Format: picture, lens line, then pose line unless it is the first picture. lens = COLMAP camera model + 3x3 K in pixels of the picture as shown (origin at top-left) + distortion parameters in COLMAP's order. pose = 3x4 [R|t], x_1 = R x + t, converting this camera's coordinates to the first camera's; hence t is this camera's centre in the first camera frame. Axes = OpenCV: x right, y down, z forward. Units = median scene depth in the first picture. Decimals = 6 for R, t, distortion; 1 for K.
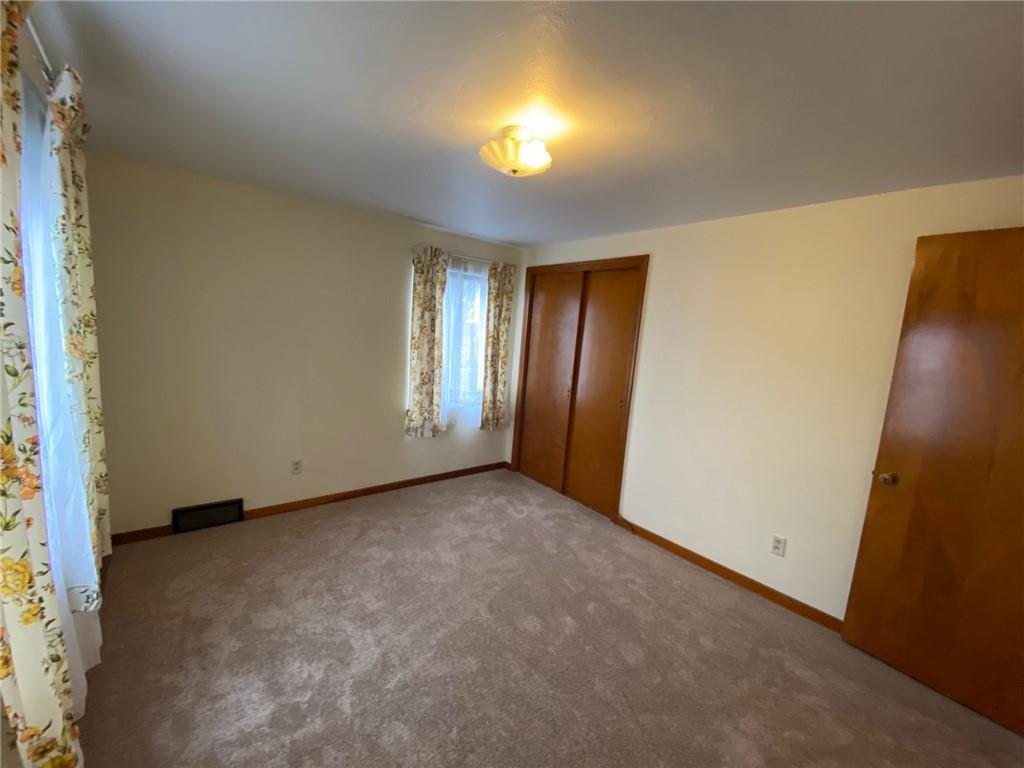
lens RADIAL K [[416.1, 0, 517.7], [0, 416.1, 385.9], [0, 0, 1]] dist [0.003803, -0.001141]
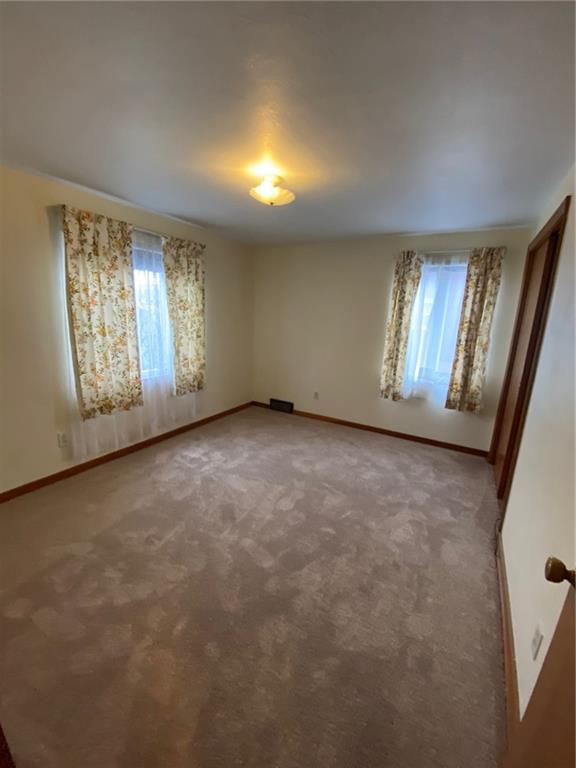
lens RADIAL K [[312.0, 0, 291.7], [0, 312.0, 383.8], [0, 0, 1]] dist [0.003803, -0.001141]
pose [[0.334186, 0.140023, -0.932048, 0.590851], [-0.146692, 0.984579, 0.095318, 0.025971], [0.931022, 0.104870, 0.349572, 0.358679]]
